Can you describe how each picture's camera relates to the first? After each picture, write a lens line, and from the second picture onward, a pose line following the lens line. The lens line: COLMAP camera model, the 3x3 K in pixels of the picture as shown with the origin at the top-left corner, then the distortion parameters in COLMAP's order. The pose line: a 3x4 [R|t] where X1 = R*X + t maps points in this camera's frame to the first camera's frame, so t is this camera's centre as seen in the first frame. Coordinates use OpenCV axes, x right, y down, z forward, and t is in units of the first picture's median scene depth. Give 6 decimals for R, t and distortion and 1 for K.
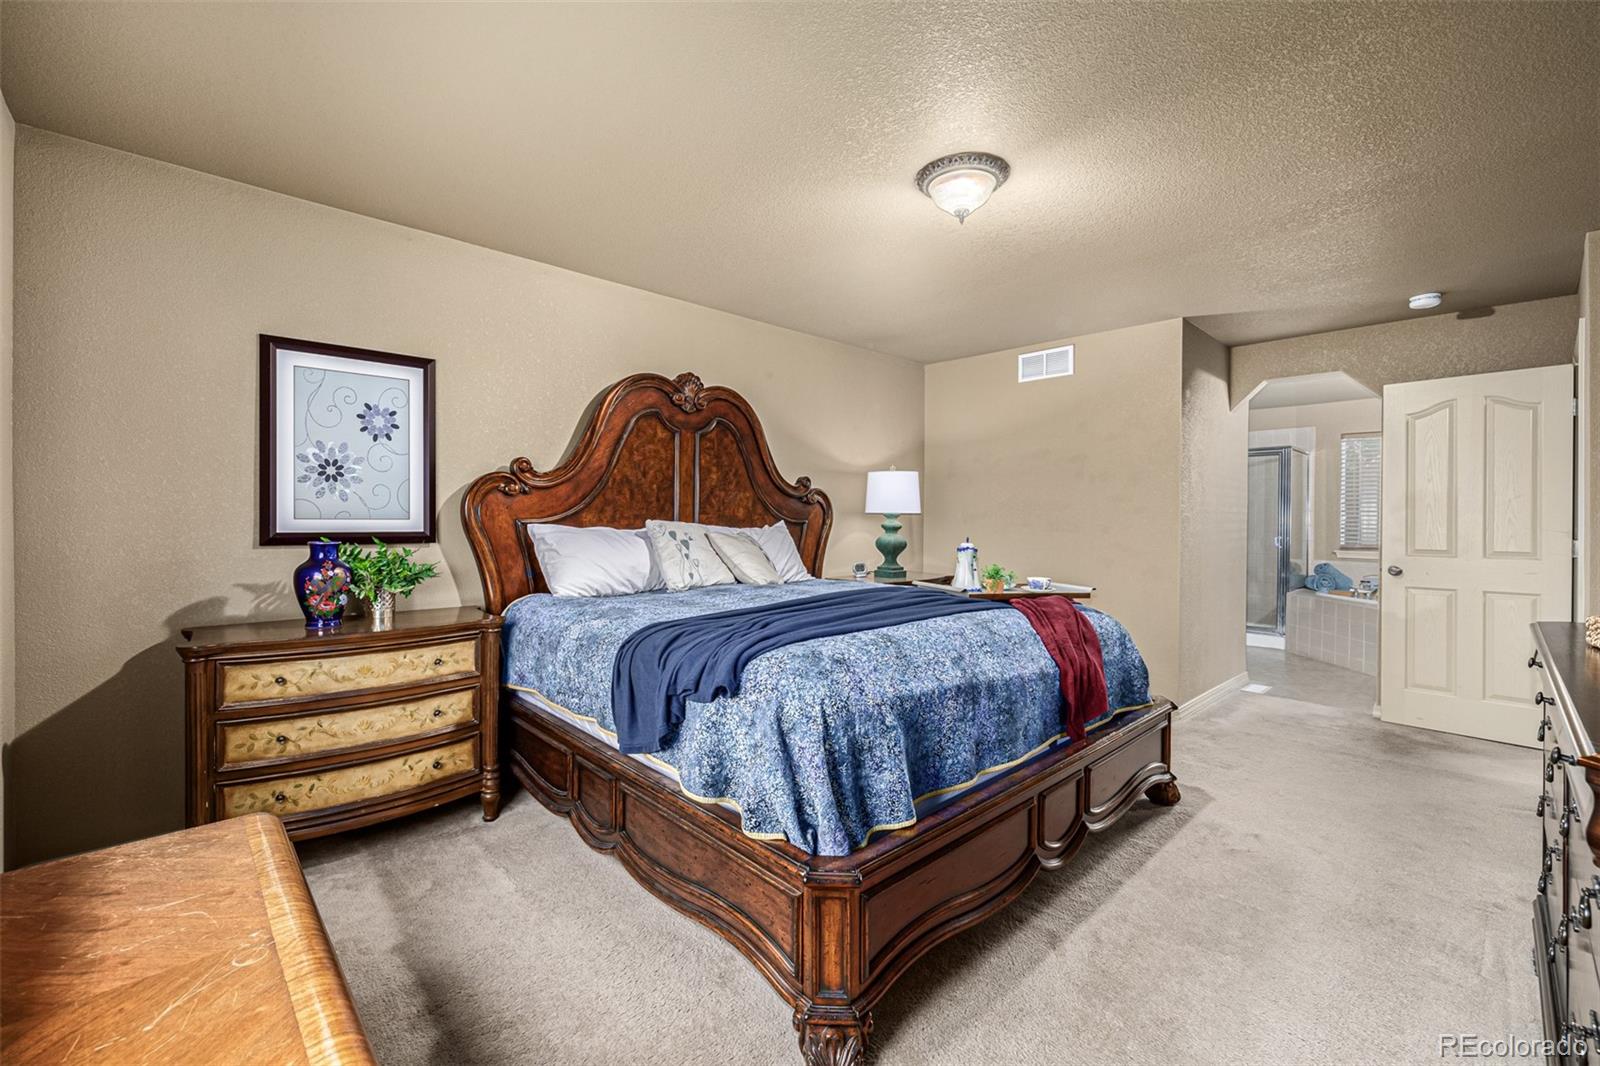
lens RADIAL K [[670.0, 0, 800.0], [0, 670.0, 523.2], [0, 0, 1]] dist [0.001588, 0.000048]
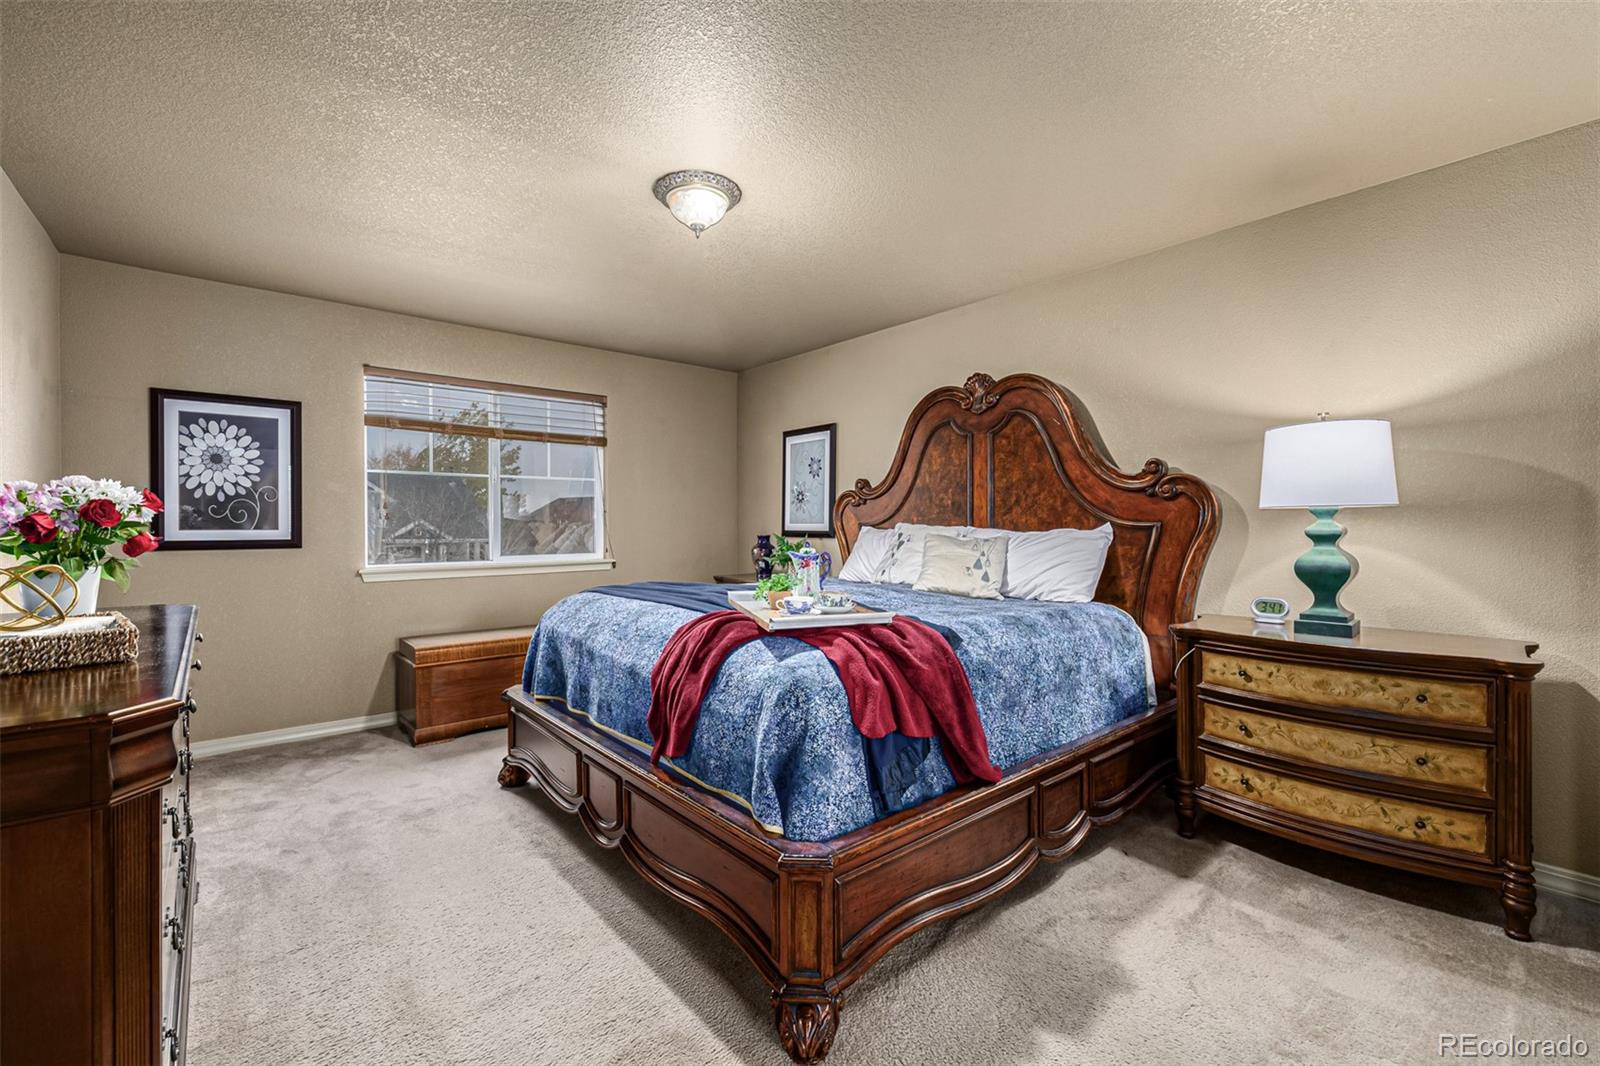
lens RADIAL K [[670.0, 0, 801.6], [0, 670.0, 528.9], [0, 0, 1]] dist [0.001588, 0.000048]
pose [[-0.045317, 0.004535, -0.998962, 0.741328], [-0.004210, 0.999980, 0.004731, 0.000727], [0.998964, 0.004420, -0.045297, 0.702304]]
